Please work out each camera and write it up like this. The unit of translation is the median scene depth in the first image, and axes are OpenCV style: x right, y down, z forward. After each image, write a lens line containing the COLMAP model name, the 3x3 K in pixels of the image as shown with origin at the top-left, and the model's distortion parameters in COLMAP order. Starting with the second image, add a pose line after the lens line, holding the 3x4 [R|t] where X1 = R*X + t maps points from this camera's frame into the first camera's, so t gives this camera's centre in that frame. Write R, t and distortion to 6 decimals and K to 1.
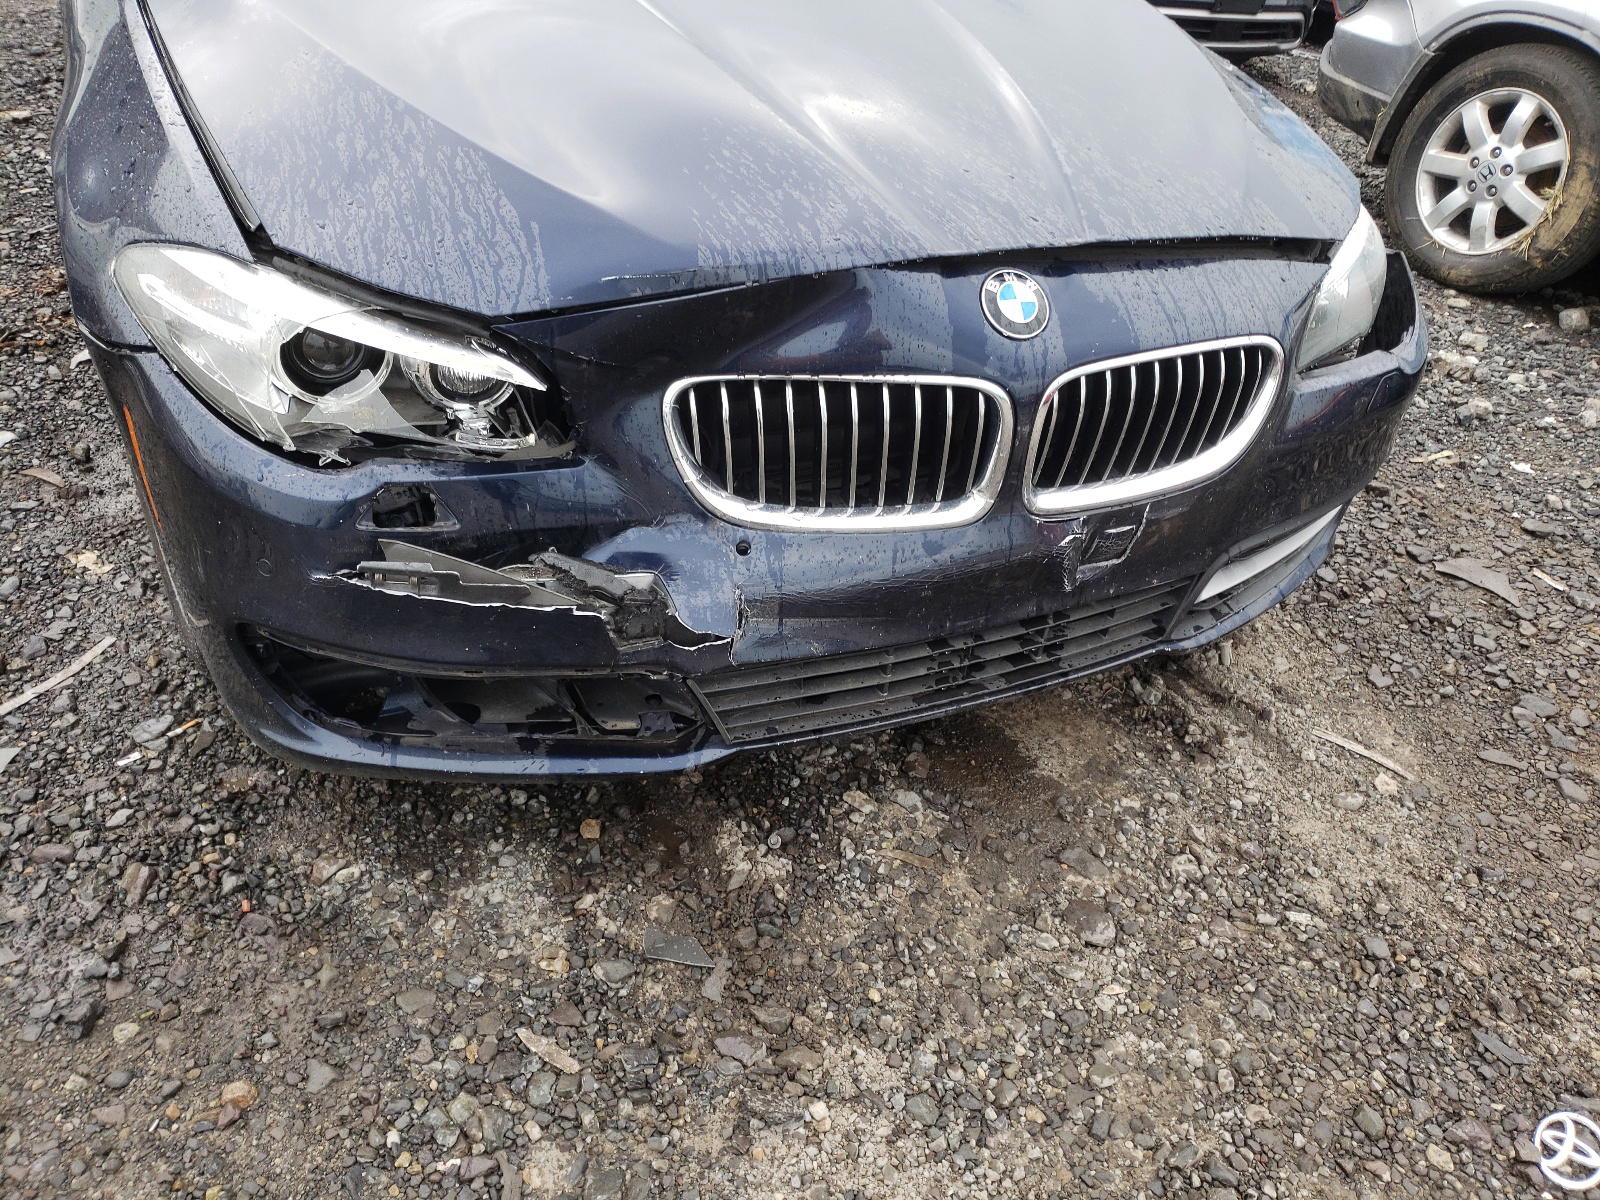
lens RADIAL K [[1226.5, 0, 798.6], [0, 1226.5, 599.1], [0, 0, 1]] dist [0.019806, -0.016935]
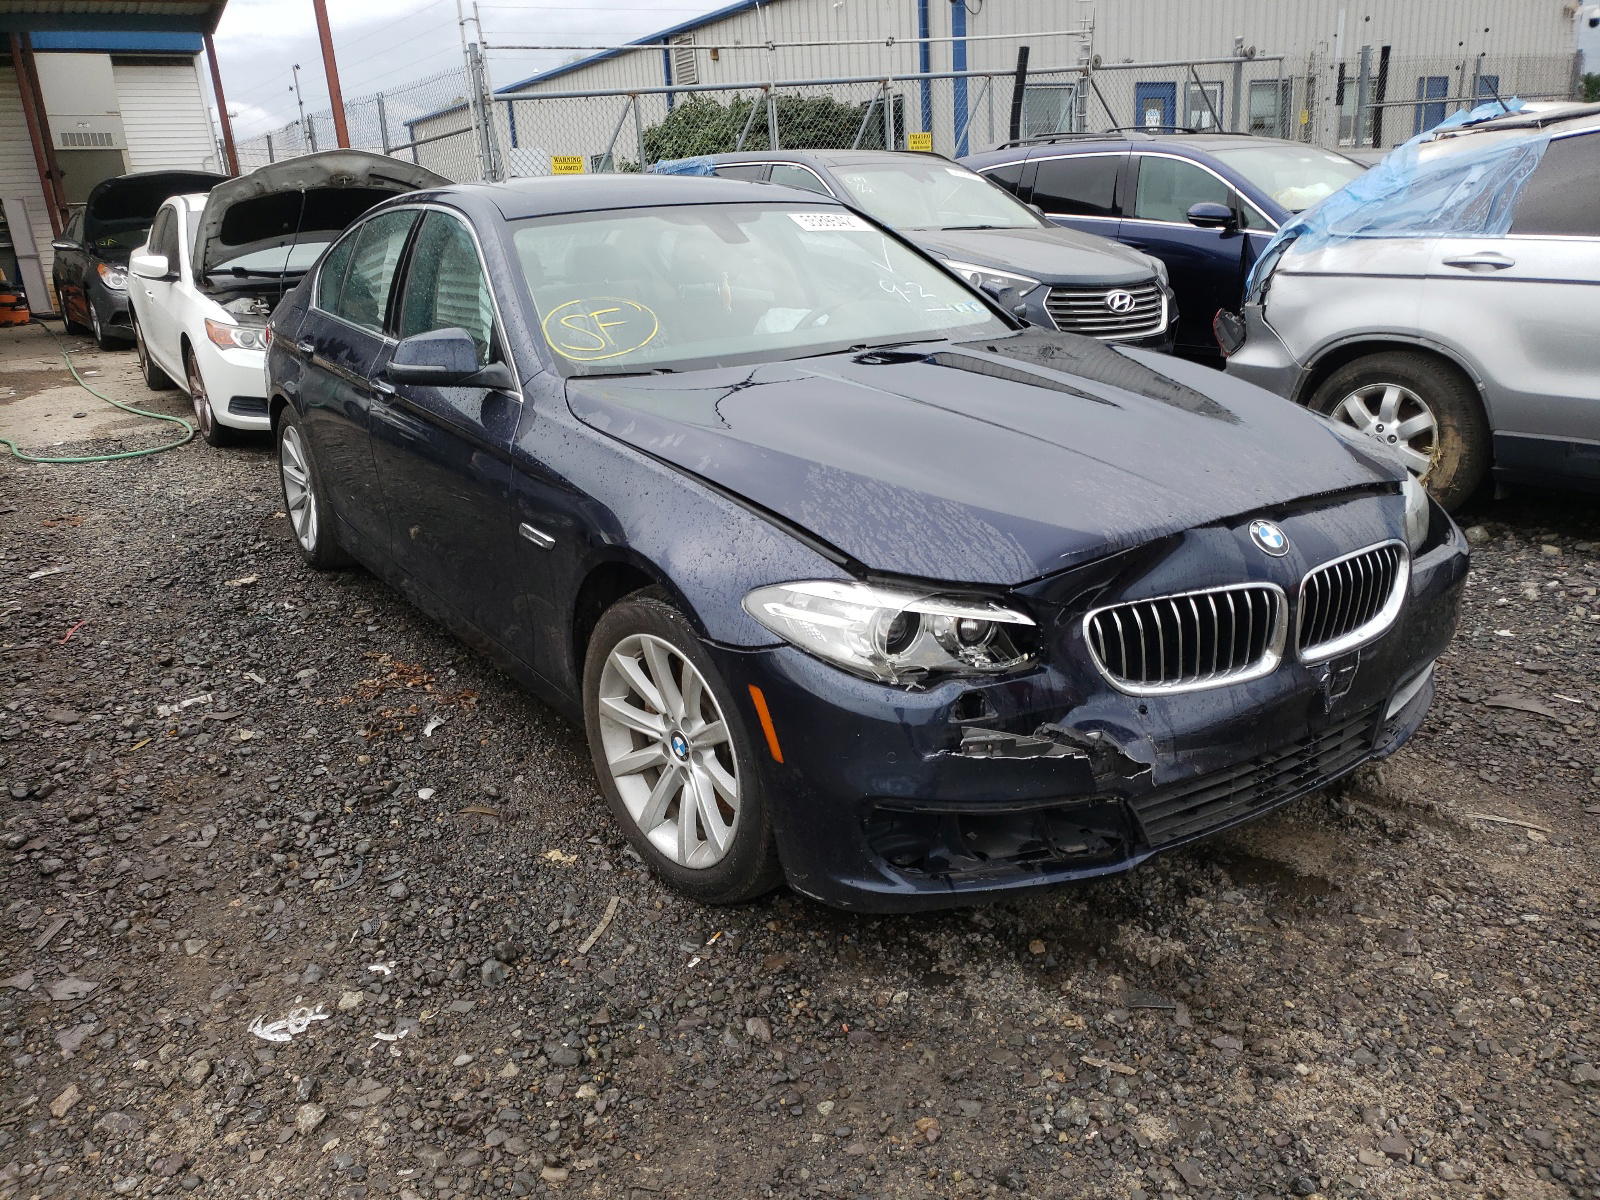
lens RADIAL K [[1201.0, 0, 799.6], [0, 1201.0, 599.5], [0, 0, 1]] dist [0.004514, 0.024930]
pose [[0.982895, -0.157367, 0.095671, -0.589426], [0.177838, 0.946021, -0.270957, 0.159528], [-0.047868, 0.283336, 0.957825, -0.482604]]
